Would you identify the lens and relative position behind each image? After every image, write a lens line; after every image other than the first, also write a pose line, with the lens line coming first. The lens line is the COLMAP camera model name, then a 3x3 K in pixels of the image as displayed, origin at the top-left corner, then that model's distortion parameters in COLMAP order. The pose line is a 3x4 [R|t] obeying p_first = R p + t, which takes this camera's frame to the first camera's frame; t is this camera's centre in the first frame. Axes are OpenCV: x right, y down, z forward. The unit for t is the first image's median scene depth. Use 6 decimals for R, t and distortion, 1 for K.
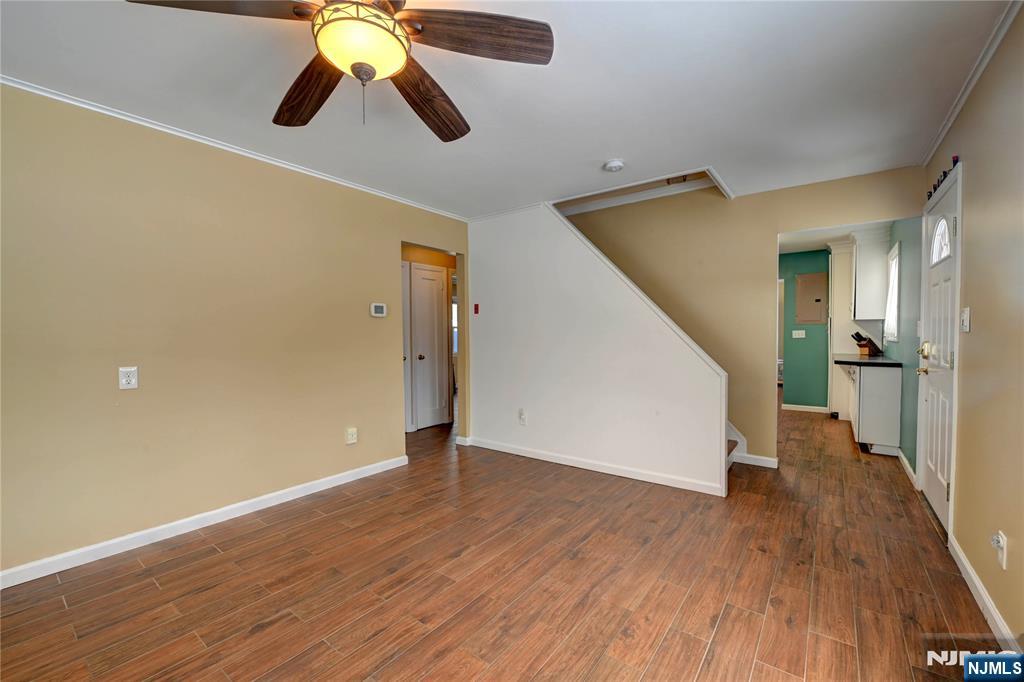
lens RADIAL K [[403.6, 0, 518.8], [0, 403.6, 343.7], [0, 0, 1]] dist [-0.007096, -0.000226]
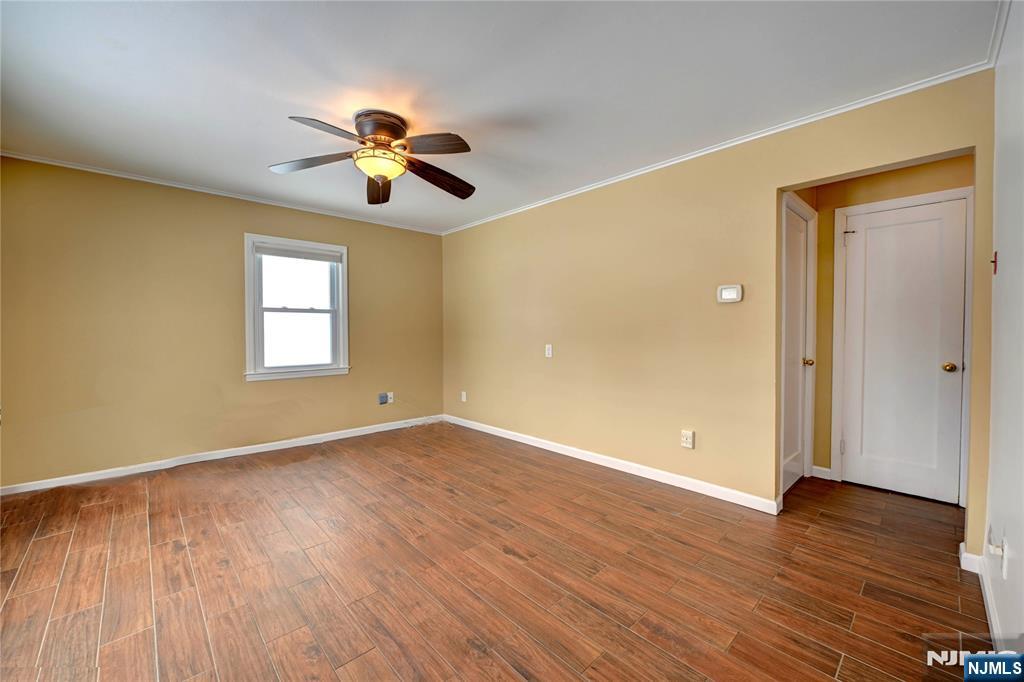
lens RADIAL K [[403.6, 0, 516.6], [0, 403.6, 332.2], [0, 0, 1]] dist [-0.007096, -0.000226]
pose [[-0.159757, 0.013248, -0.987067, 0.859889], [-0.016785, 0.999729, 0.016135, -0.026056], [0.987014, 0.019146, -0.159491, 1.252936]]
